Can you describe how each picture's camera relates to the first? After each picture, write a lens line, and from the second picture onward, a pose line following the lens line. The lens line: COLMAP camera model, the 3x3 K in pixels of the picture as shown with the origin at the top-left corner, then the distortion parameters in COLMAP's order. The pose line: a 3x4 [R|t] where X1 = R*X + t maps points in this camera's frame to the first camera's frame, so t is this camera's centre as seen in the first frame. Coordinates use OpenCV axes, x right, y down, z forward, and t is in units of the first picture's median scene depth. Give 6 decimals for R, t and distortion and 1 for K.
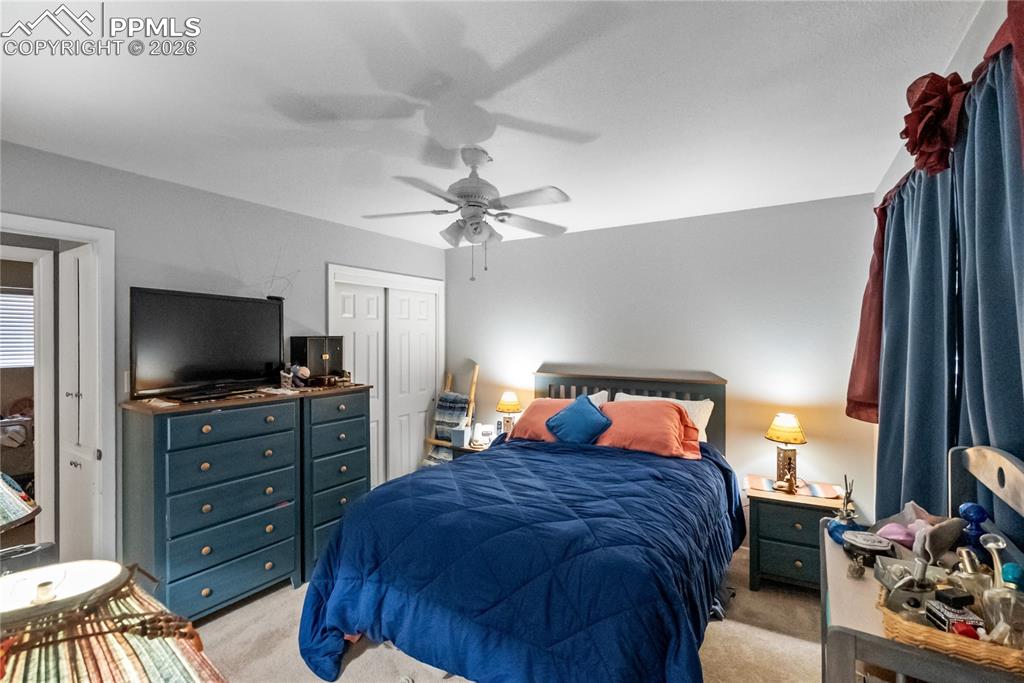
lens RADIAL K [[456.2, 0, 514.7], [0, 456.2, 339.0], [0, 0, 1]] dist [-0.007447, 0.001622]
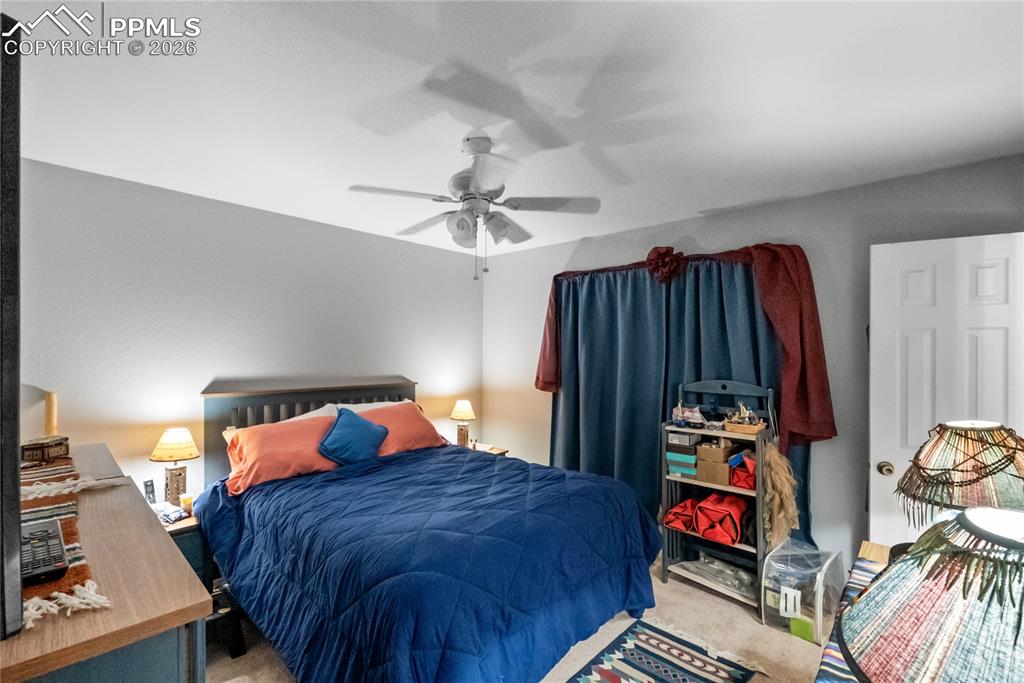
lens RADIAL K [[456.2, 0, 513.8], [0, 456.2, 346.3], [0, 0, 1]] dist [-0.007447, 0.001622]
pose [[0.171461, 0.012938, 0.985106, -0.762442], [-0.003436, 0.999916, -0.012535, 0.011669], [-0.985185, -0.001236, 0.171491, 0.583677]]
